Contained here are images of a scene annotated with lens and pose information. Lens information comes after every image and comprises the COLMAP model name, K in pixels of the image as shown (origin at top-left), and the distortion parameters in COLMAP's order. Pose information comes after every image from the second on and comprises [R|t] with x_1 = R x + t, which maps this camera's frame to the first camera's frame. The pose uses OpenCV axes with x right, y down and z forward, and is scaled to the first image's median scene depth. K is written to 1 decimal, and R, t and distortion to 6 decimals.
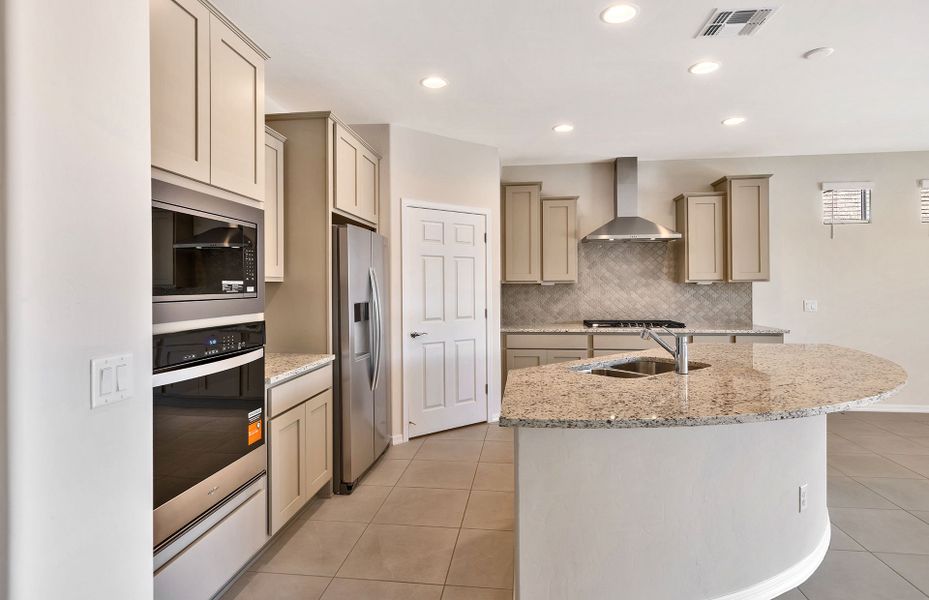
lens RADIAL K [[512.4, 0, 464.5], [0, 512.4, 300.0], [0, 0, 1]] dist [0.000182, 0.000095]
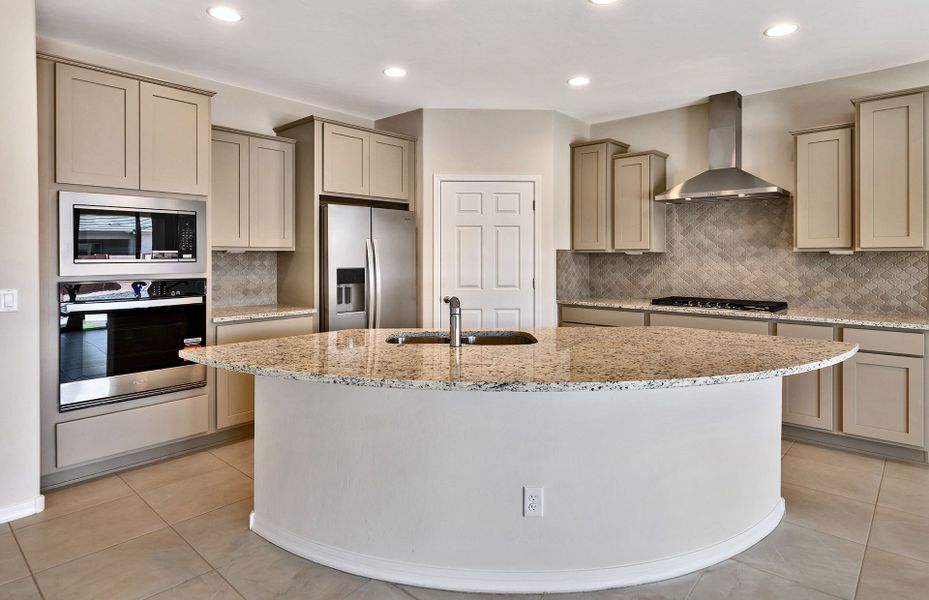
lens RADIAL K [[518.7, 0, 417.9], [0, 518.7, 266.1], [0, 0, 1]] dist [0.000317, -0.001625]
pose [[0.801989, 0.017177, -0.597092, 0.428727], [-0.020269, 0.999793, 0.001538, -0.003054], [0.596995, 0.010869, 0.802171, 0.079366]]
